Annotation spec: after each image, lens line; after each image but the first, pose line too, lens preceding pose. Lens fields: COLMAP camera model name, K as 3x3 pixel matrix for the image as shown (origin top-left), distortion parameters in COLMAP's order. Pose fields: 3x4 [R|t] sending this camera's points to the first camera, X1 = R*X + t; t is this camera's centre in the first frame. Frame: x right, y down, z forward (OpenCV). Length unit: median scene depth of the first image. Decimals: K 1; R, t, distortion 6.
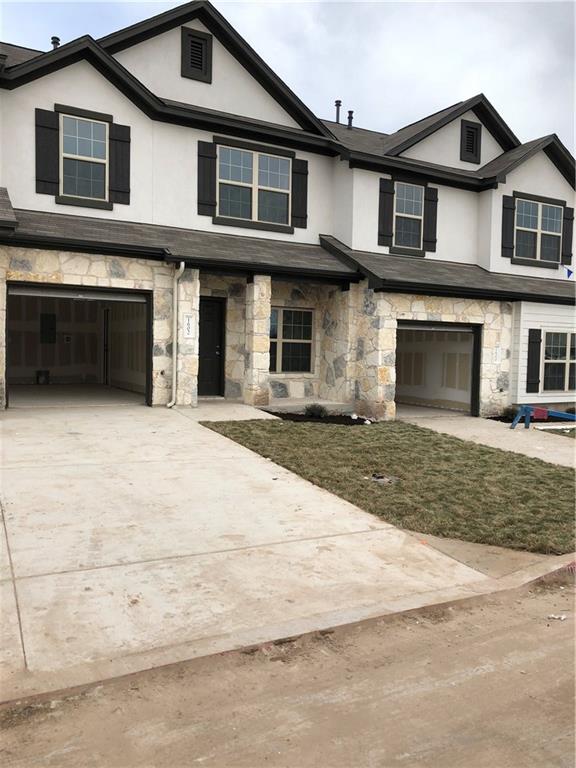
lens RADIAL K [[620.1, 0, 285.7], [0, 620.1, 386.0], [0, 0, 1]] dist [0.033691, -0.030475]
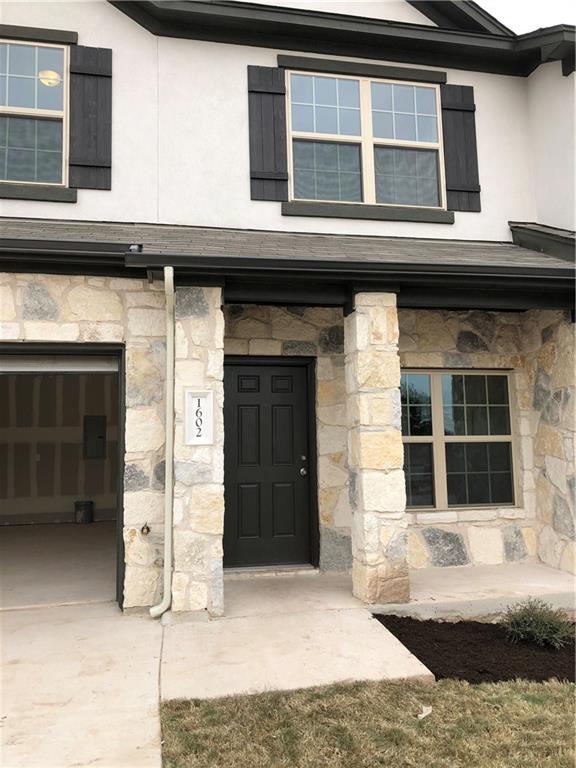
lens RADIAL K [[620.1, 0, 291.6], [0, 620.1, 376.9], [0, 0, 1]] dist [0.033691, -0.030475]
pose [[0.951815, -0.076938, -0.296865, 0.031587], [0.024209, 0.983848, -0.177361, -0.044591], [0.305716, 0.161628, 0.938304, 0.587144]]
